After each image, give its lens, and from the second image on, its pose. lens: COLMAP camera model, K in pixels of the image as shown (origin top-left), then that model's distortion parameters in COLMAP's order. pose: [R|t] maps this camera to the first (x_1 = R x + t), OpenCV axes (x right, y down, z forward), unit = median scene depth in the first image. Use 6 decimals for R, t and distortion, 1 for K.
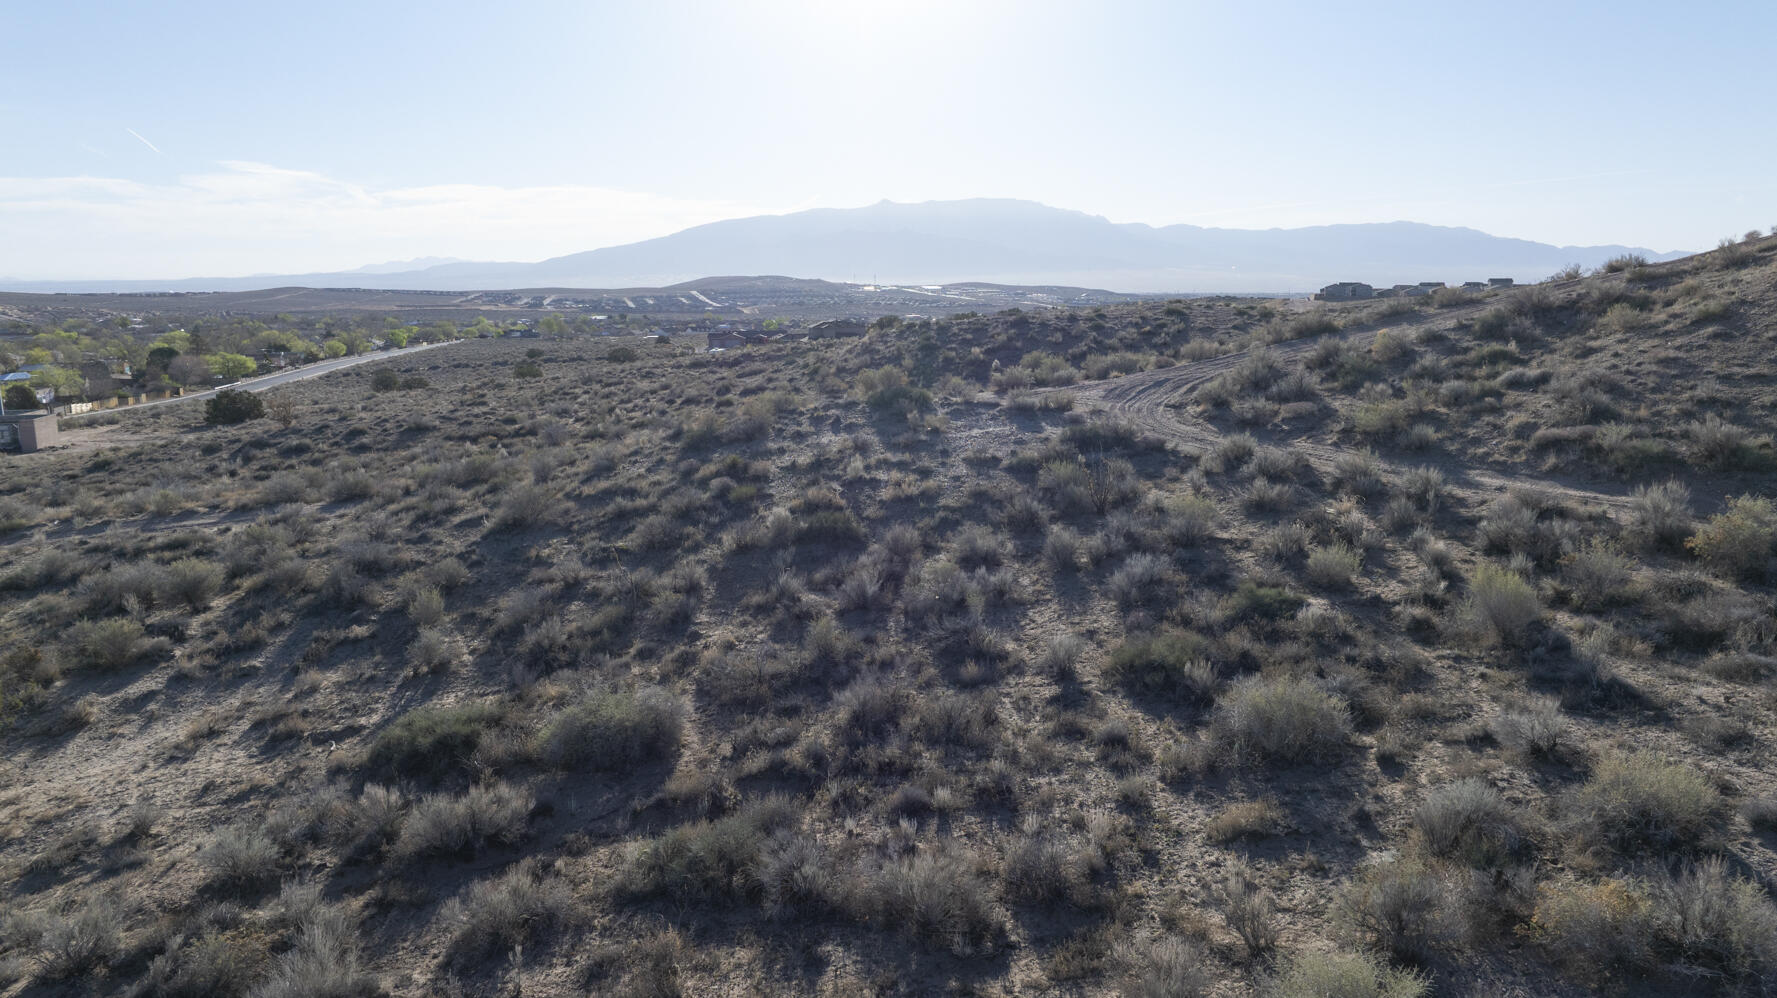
lens RADIAL K [[1242.4, 0, 893.9], [0, 1242.4, 492.4], [0, 0, 1]] dist [-0.011658, 0.002414]
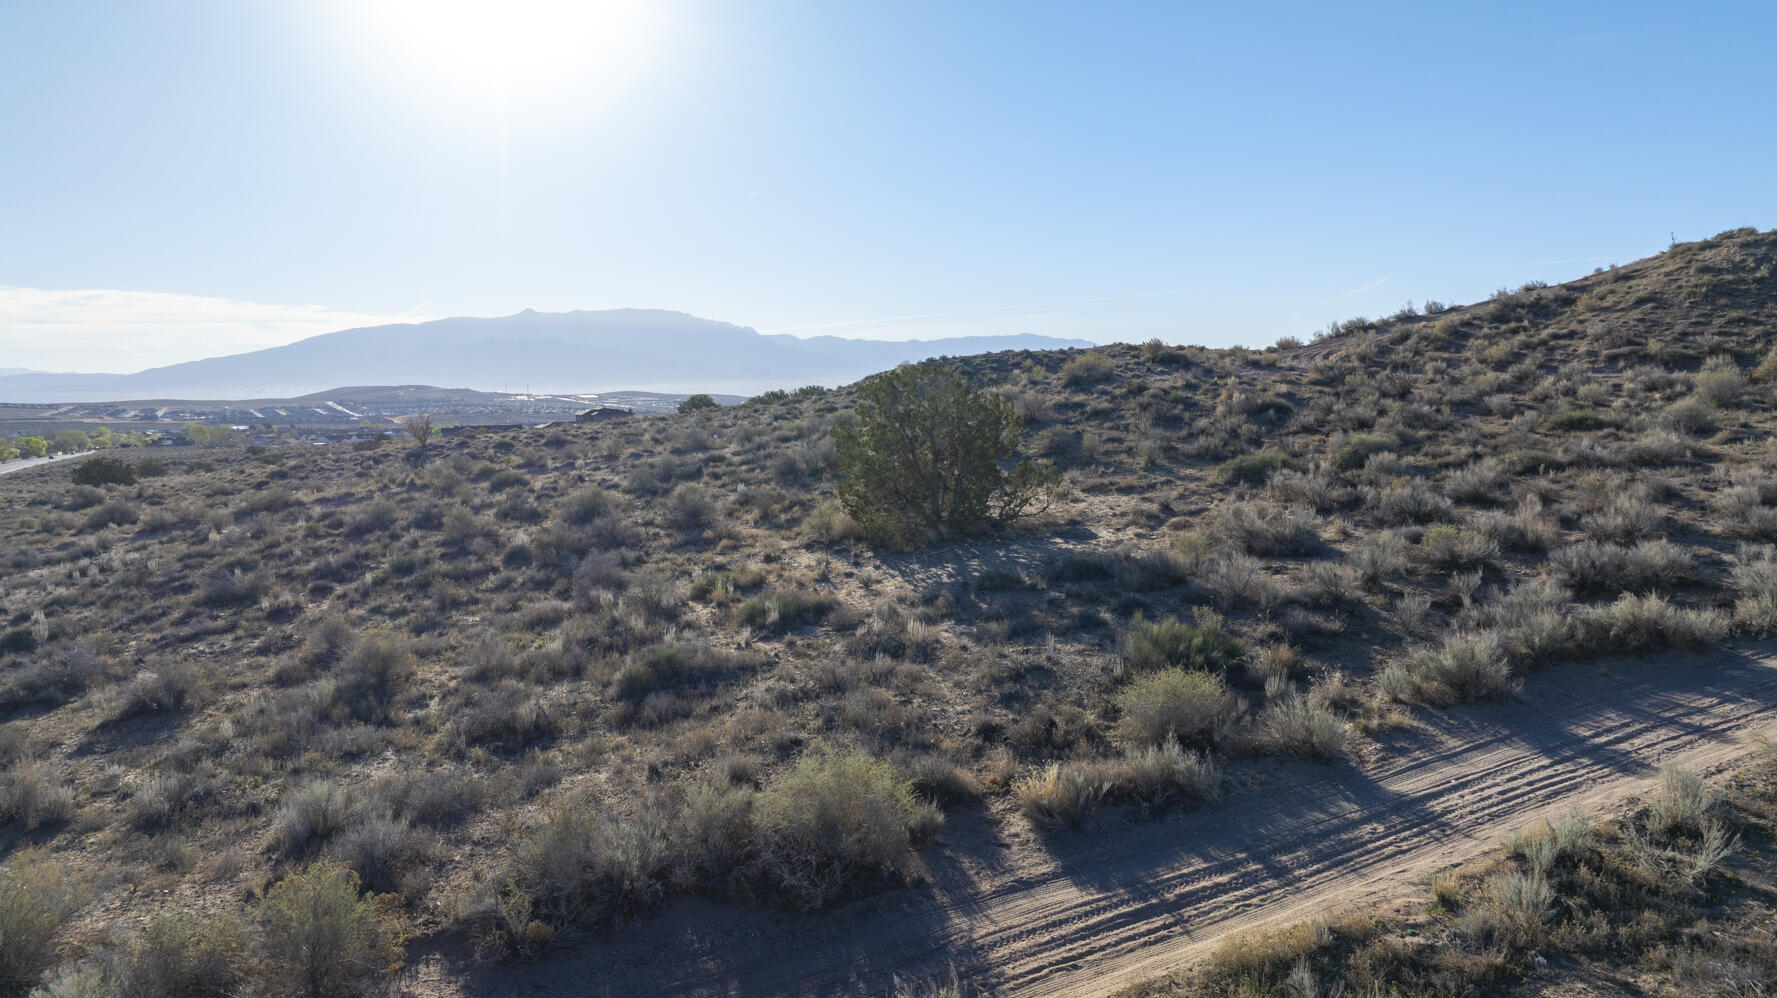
lens RADIAL K [[1246.5, 0, 902.0], [0, 1246.5, 492.1], [0, 0, 1]] dist [-0.069765, 0.070023]
pose [[0.959672, -0.026704, 0.279852, -0.813641], [0.050986, 0.995502, -0.079851, 0.207218], [-0.276461, 0.090900, 0.956717, -0.342632]]
